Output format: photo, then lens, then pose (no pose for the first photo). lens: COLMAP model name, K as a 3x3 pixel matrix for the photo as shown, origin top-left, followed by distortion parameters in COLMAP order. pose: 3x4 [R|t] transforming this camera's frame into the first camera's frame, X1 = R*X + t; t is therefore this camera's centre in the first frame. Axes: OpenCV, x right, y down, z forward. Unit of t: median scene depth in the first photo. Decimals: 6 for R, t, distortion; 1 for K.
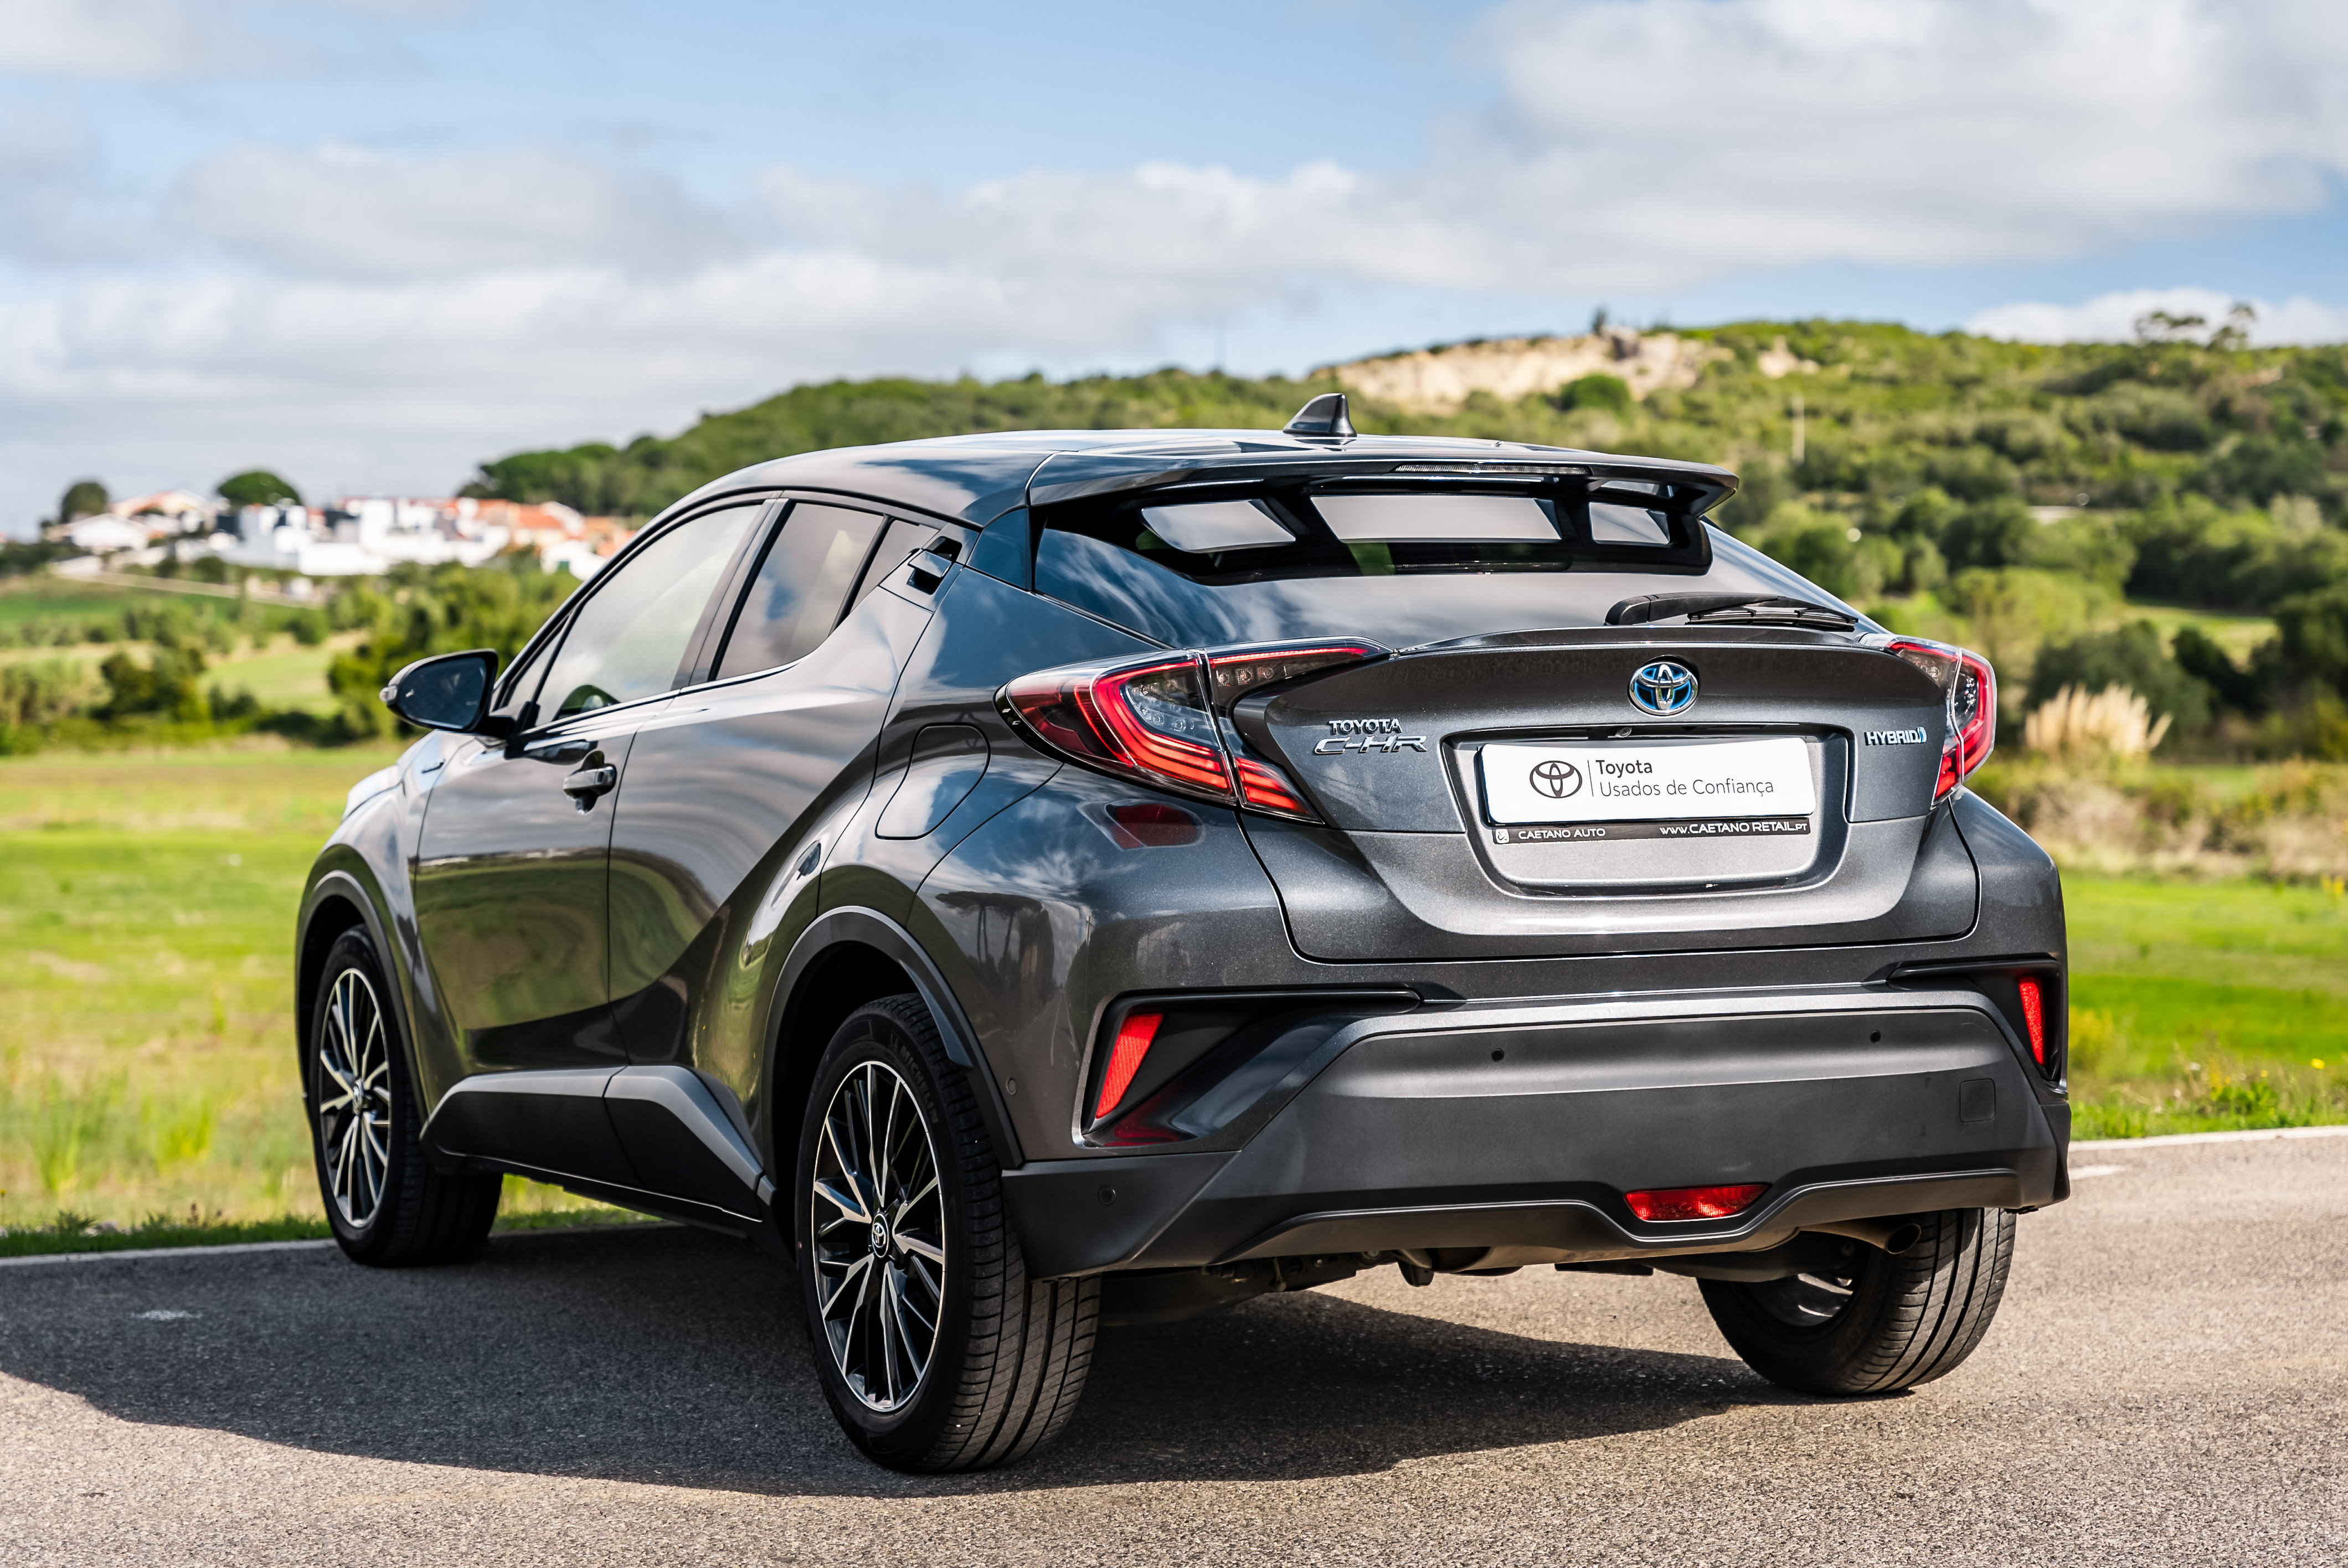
lens RADIAL K [[4700.1, 0, 1158.1], [0, 4700.1, 788.2], [0, 0, 1]] dist [0.072038, 0.000000]
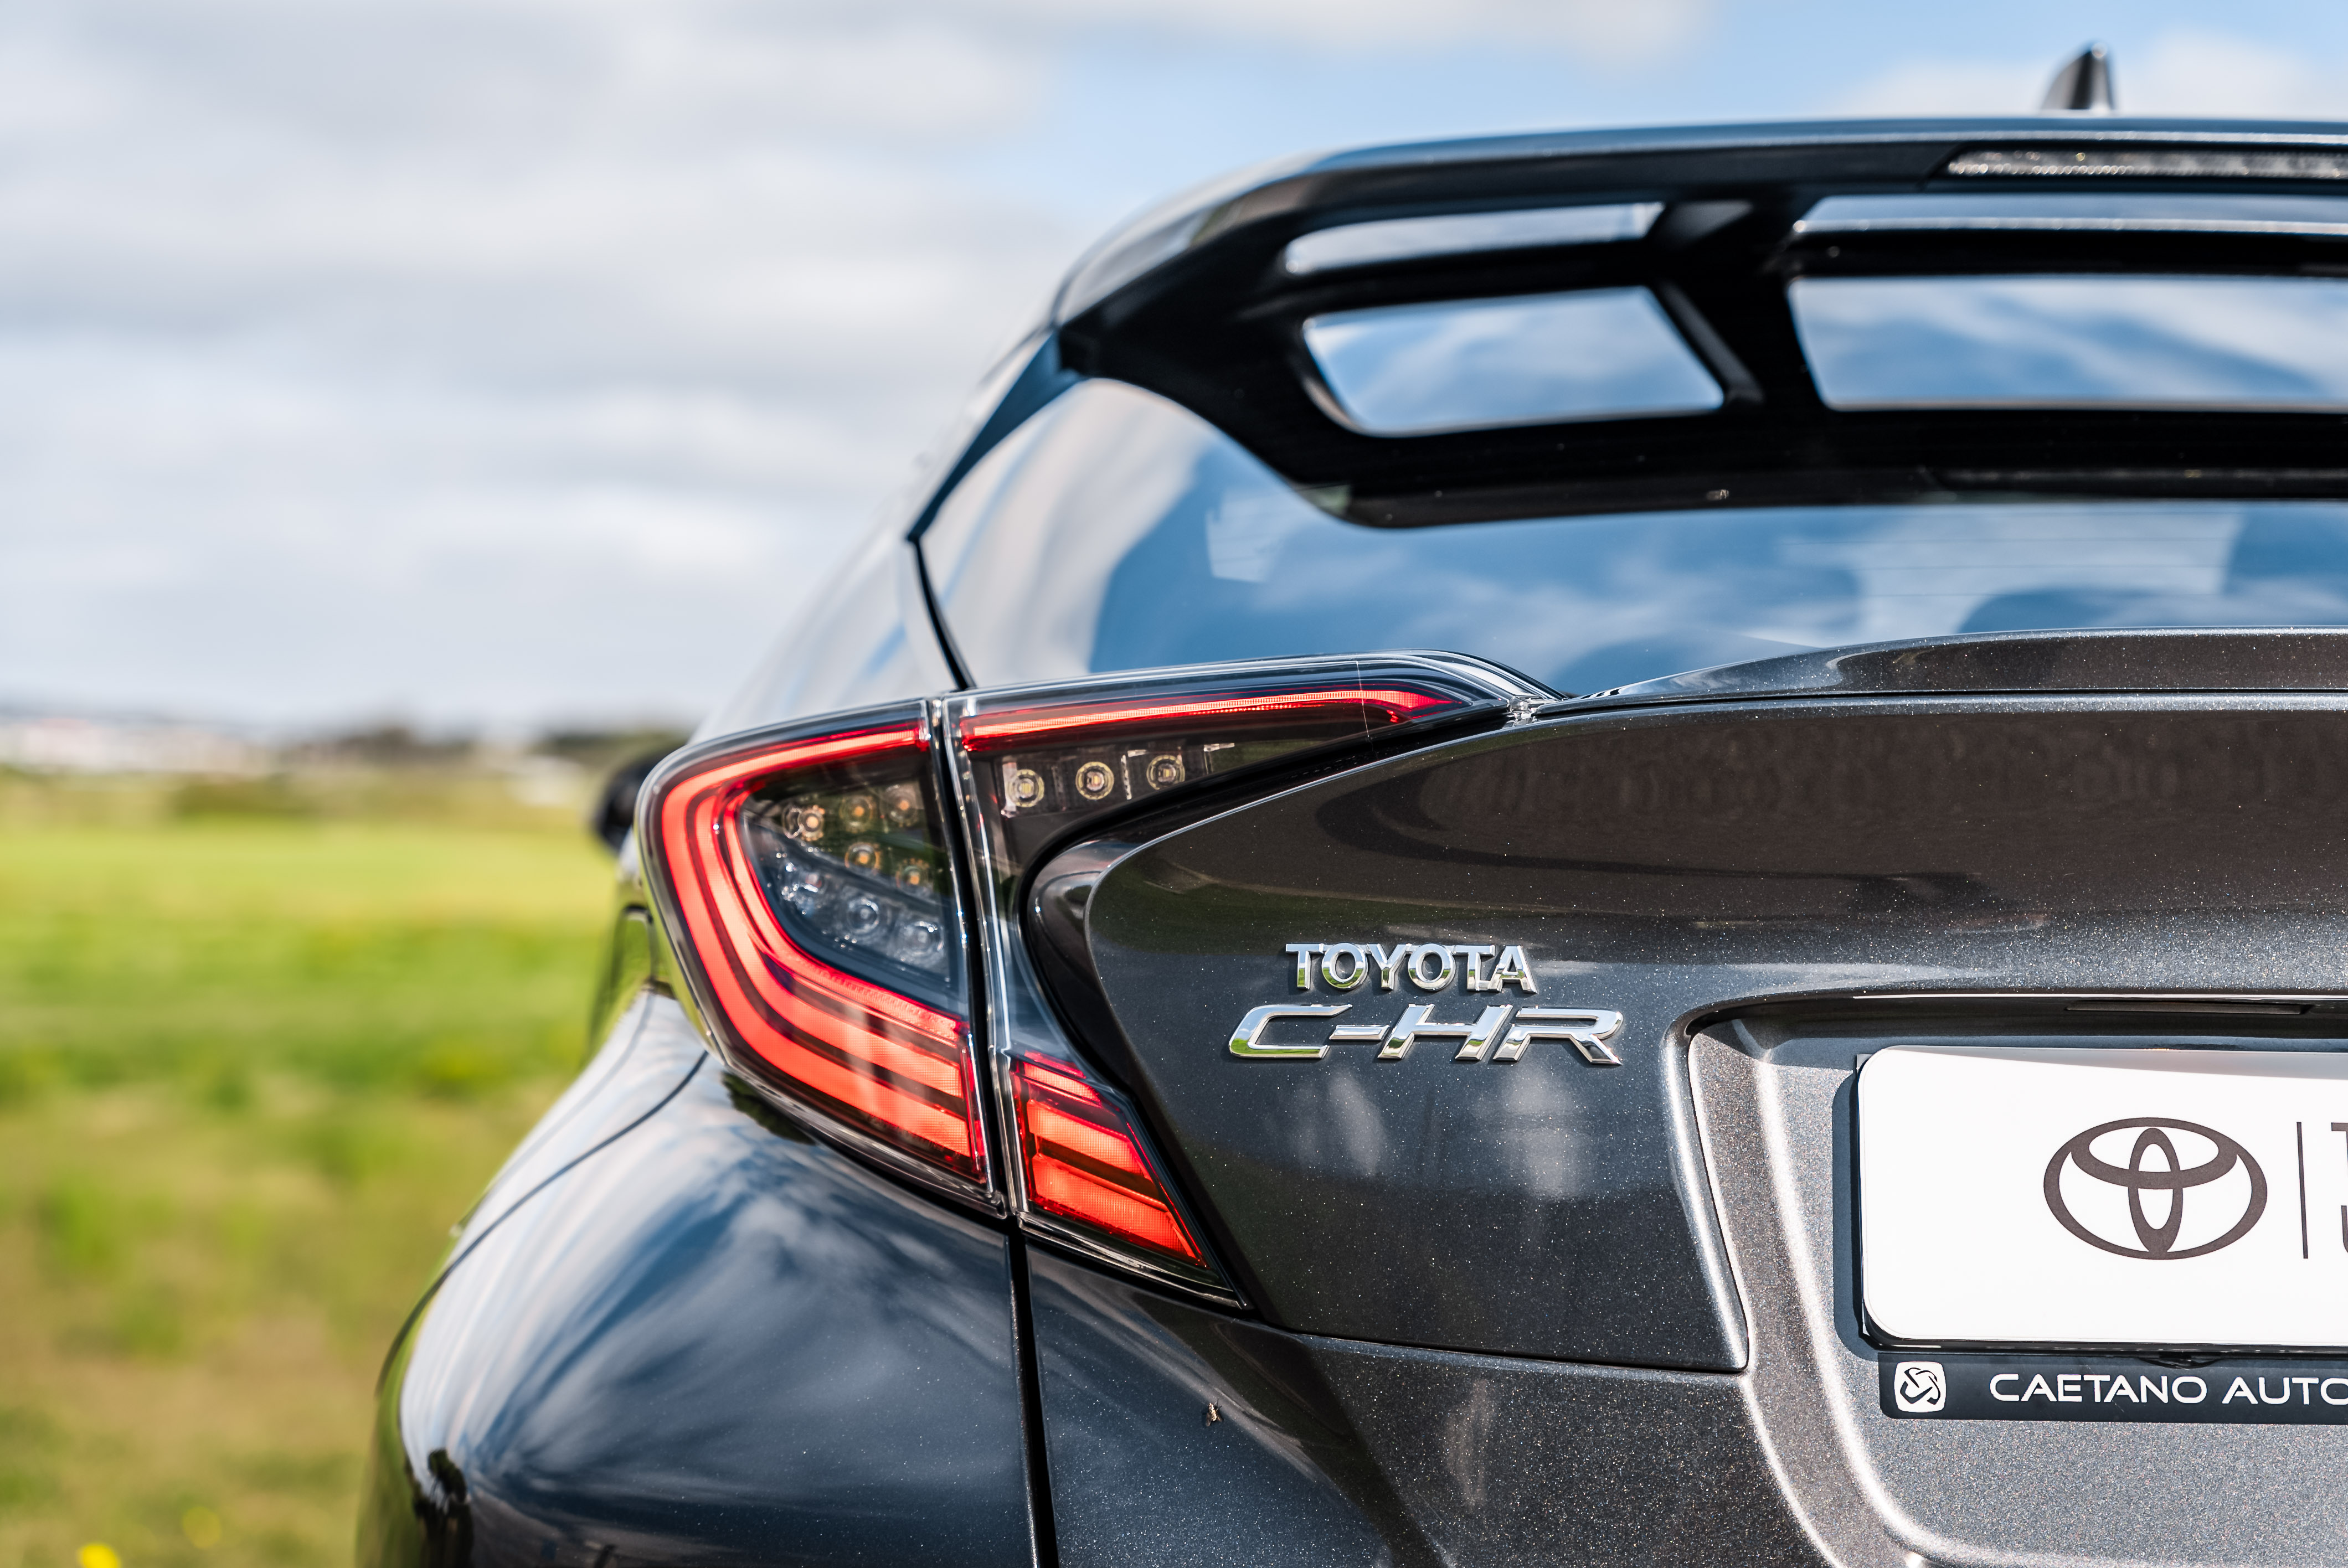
lens RADIAL K [[4700.1, 0, 1162.5], [0, 4700.1, 783.2], [0, 0, 1]] dist [0.072038, 0.000000]
pose [[0.901205, 0.023259, -0.432768, 0.135124], [-0.038160, 0.998939, -0.025777, -0.014409], [0.431710, 0.039745, 0.901137, 0.654296]]
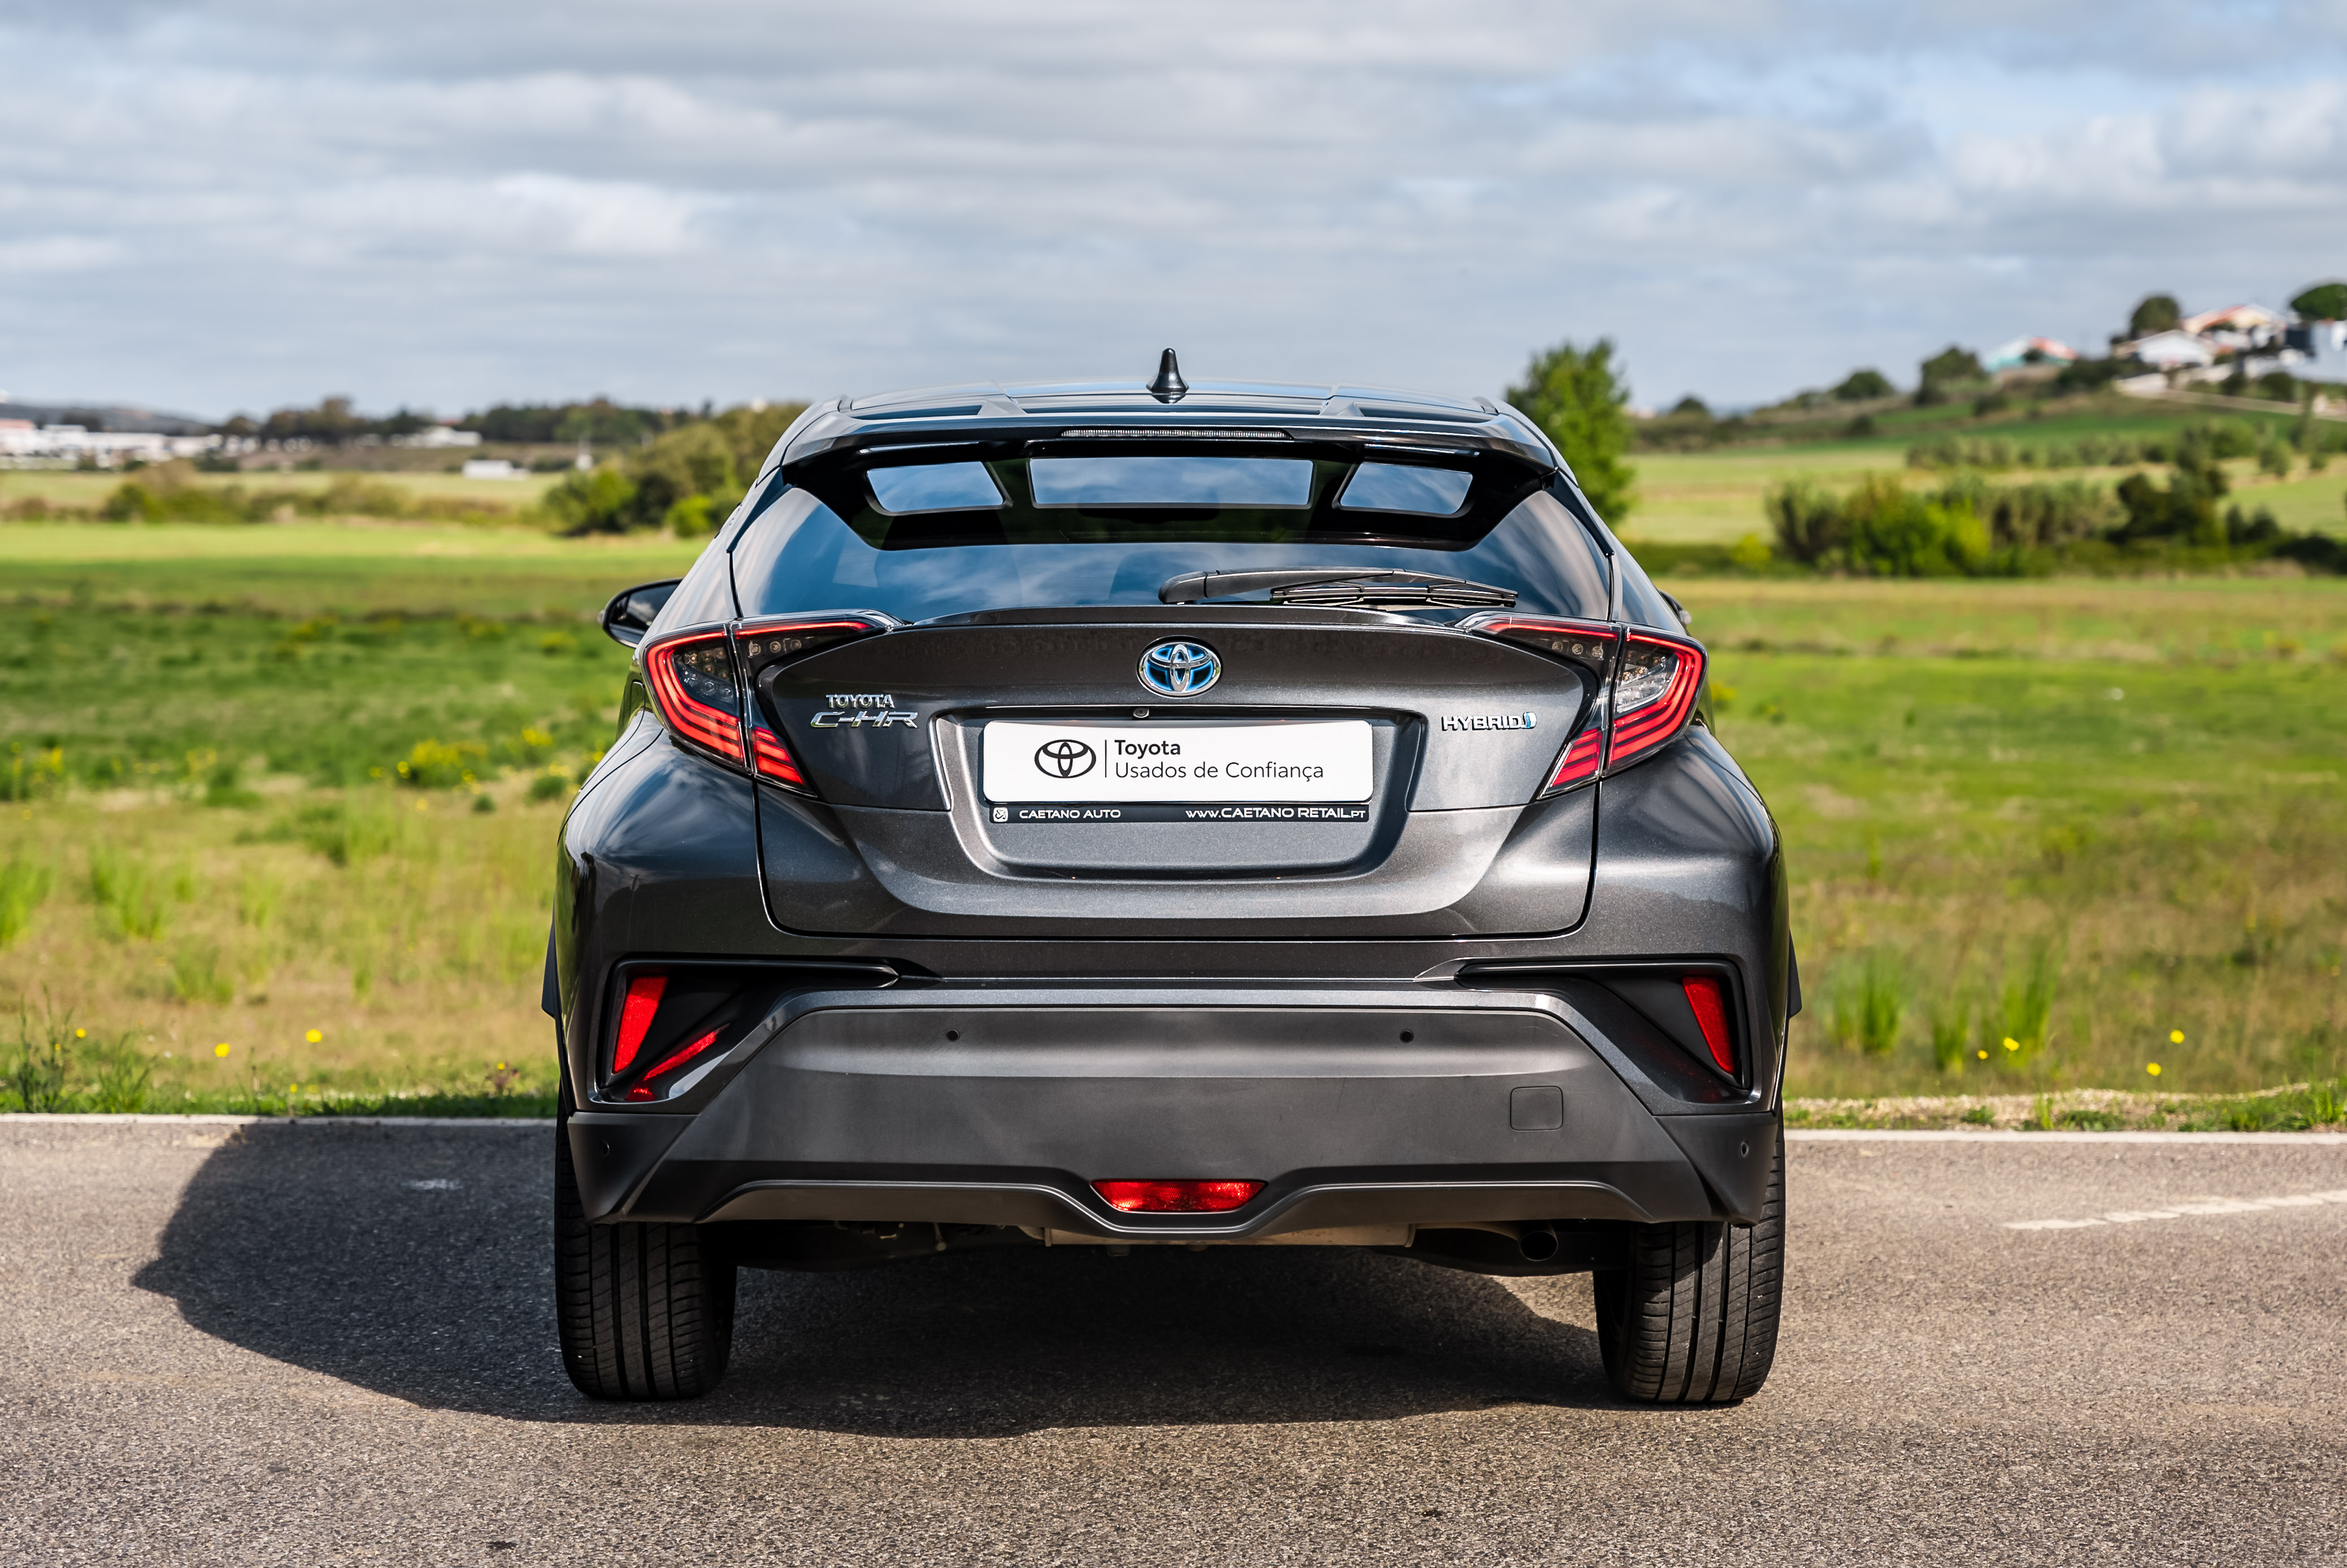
lens RADIAL K [[4698.7, 0, 1171.8], [0, 4698.7, 786.5], [0, 0, 1]] dist [0.072038, 0.000000]
pose [[0.907400, 0.038153, -0.418533, 0.464815], [-0.021900, 0.998810, 0.043570, -0.035509], [0.419697, -0.030370, 0.907156, 0.103778]]
